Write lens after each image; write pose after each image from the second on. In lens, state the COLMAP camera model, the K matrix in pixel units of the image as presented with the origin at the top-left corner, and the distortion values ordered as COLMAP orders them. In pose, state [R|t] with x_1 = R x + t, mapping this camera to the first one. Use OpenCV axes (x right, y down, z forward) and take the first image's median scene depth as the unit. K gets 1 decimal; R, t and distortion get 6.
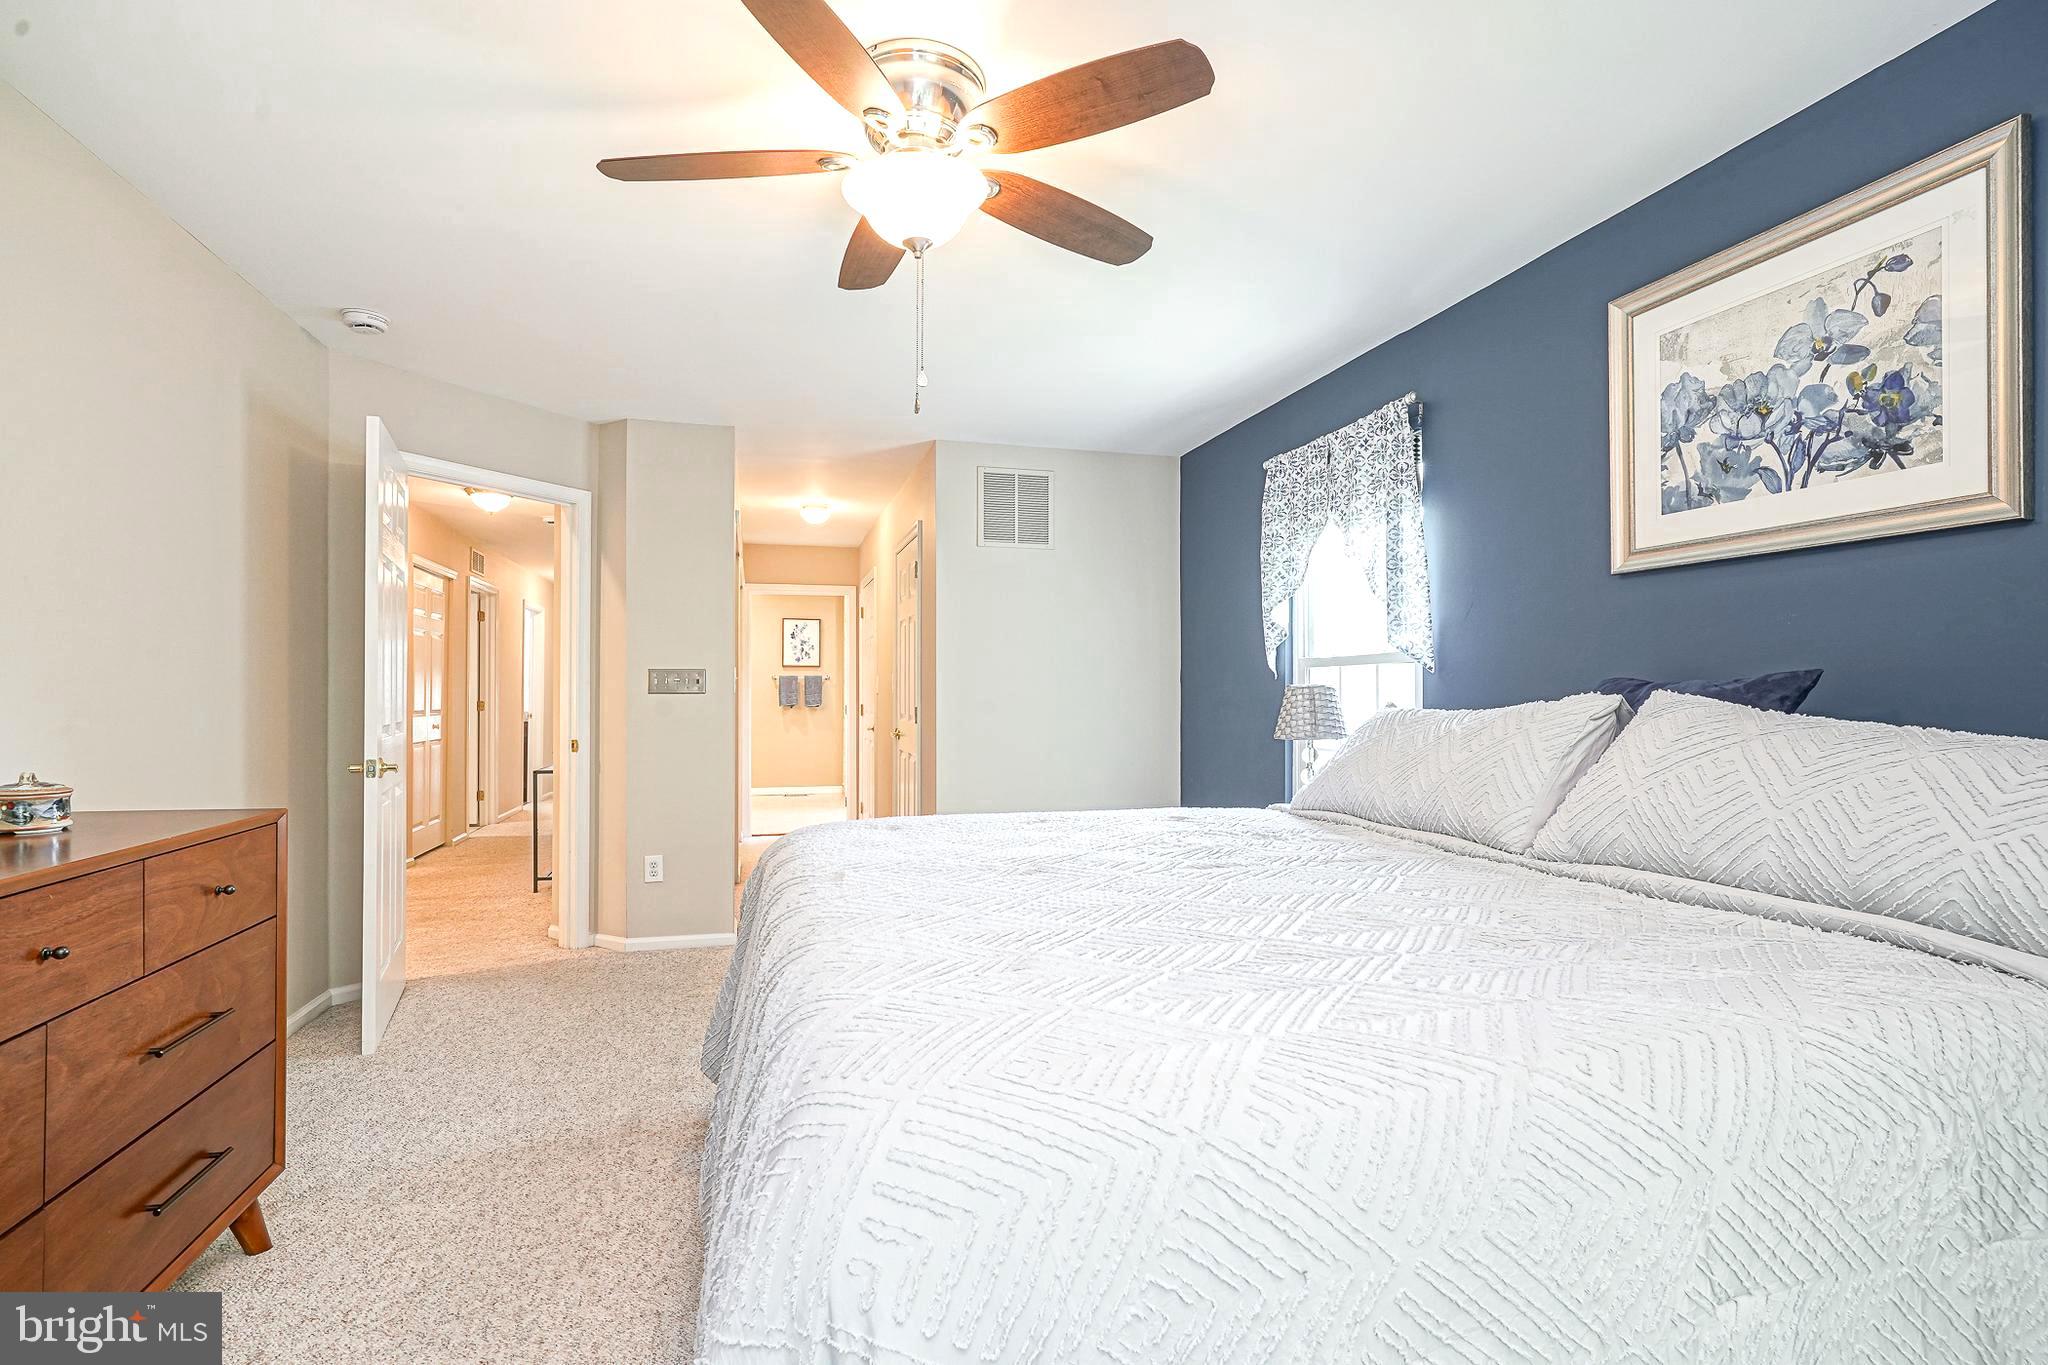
lens RADIAL K [[1000.8, 0, 1026.6], [0, 1000.8, 702.7], [0, 0, 1]] dist [-0.007710, 0.006569]
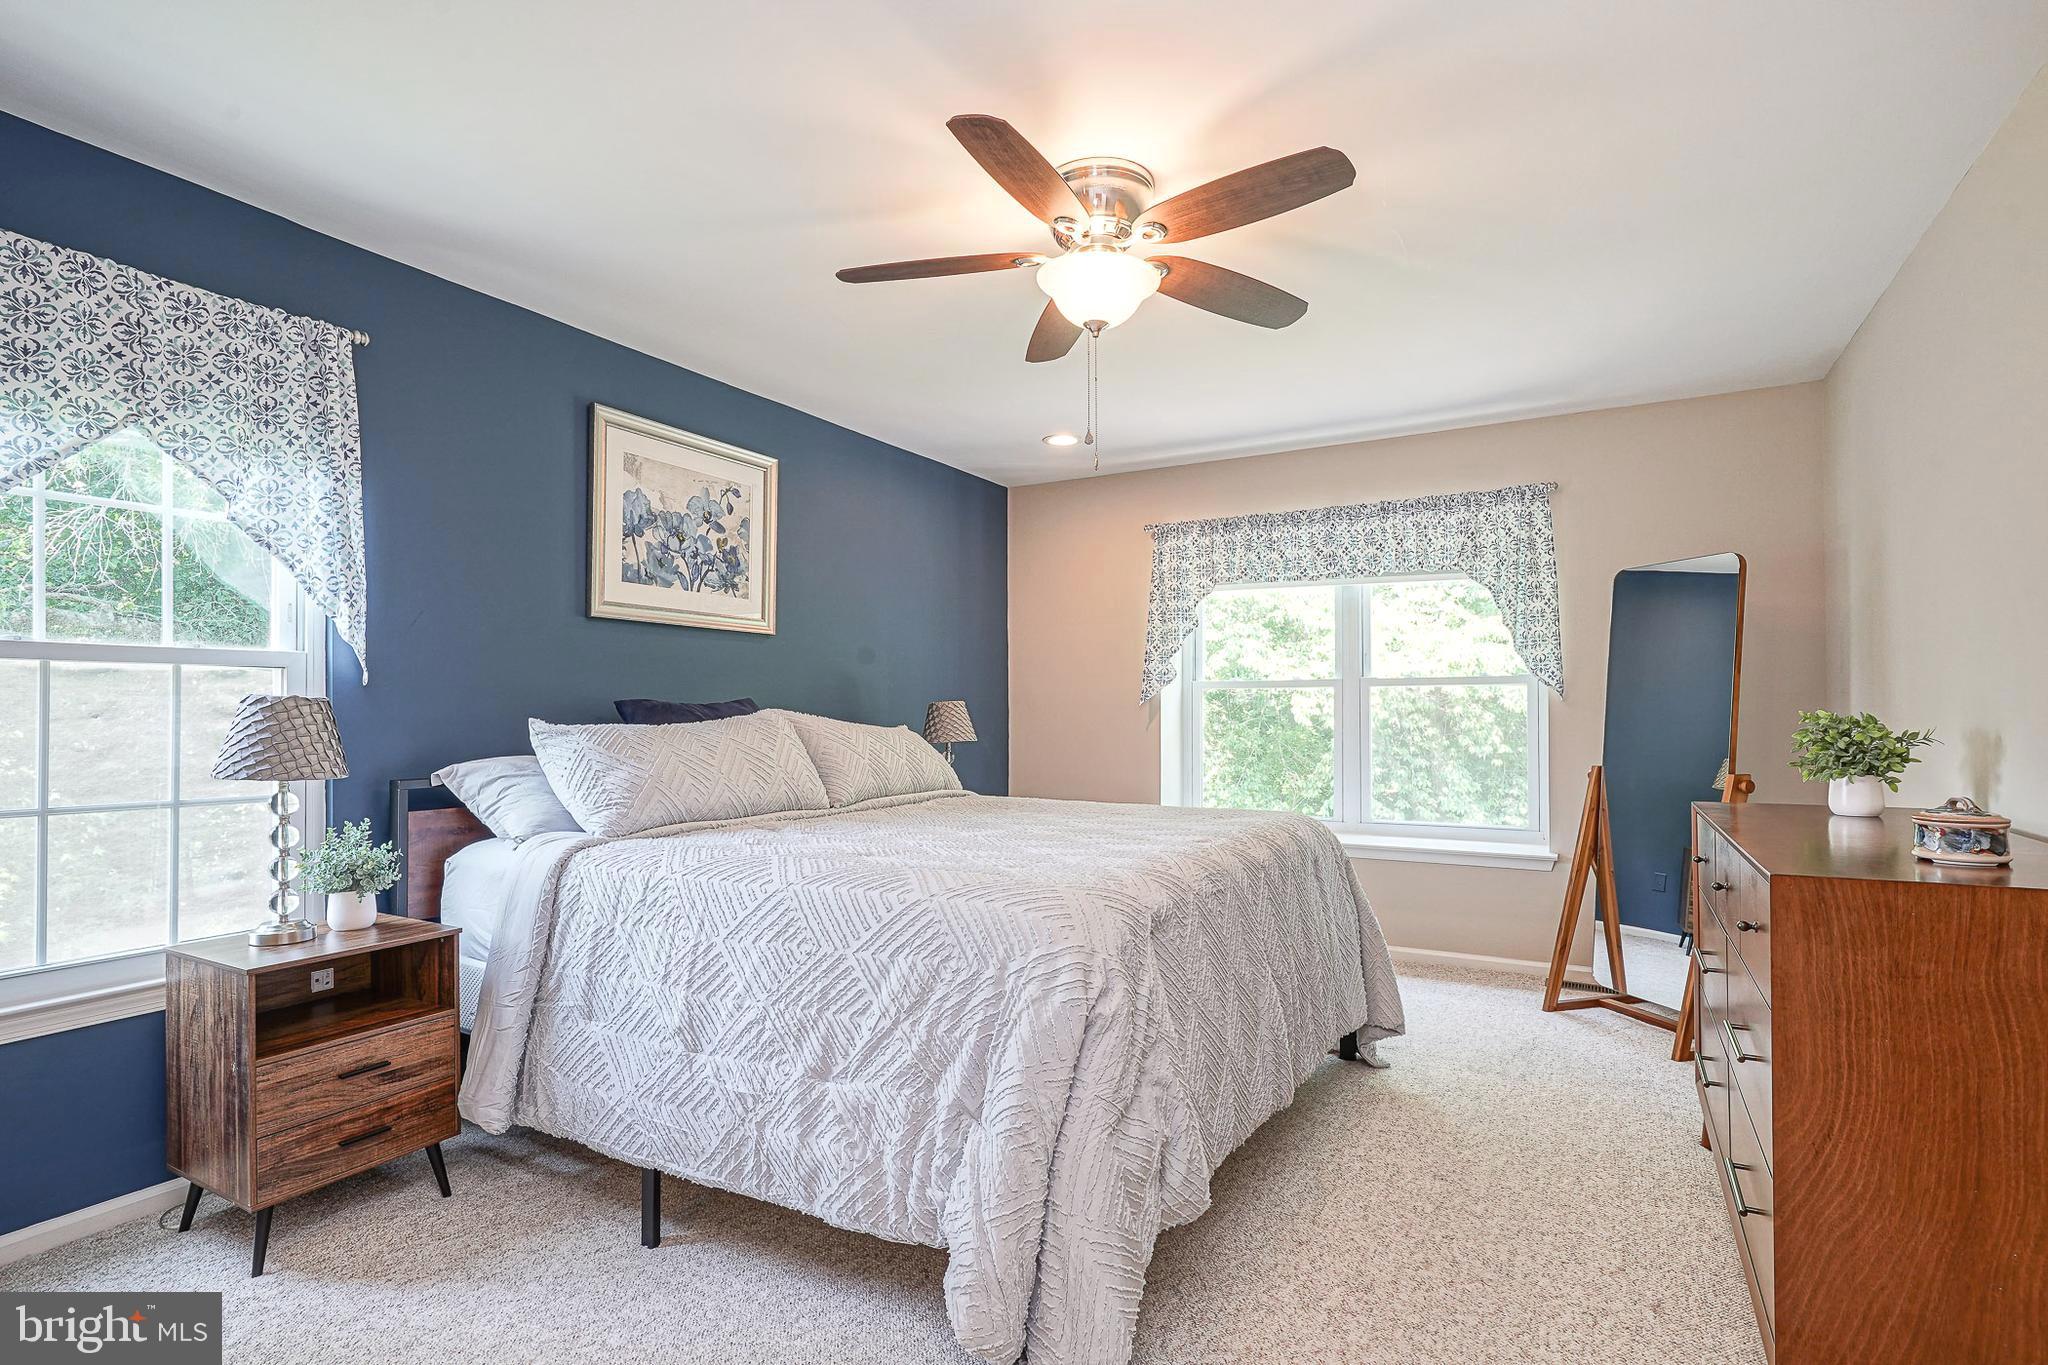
lens RADIAL K [[1006.6, 0, 1043.1], [0, 1006.6, 683.3], [0, 0, 1]] dist [-0.000142, -0.000090]
pose [[-0.727995, 0.010086, 0.685508, -0.806454], [-0.002334, 0.999850, -0.017190, -0.027438], [-0.685578, -0.014114, -0.727862, 1.763177]]
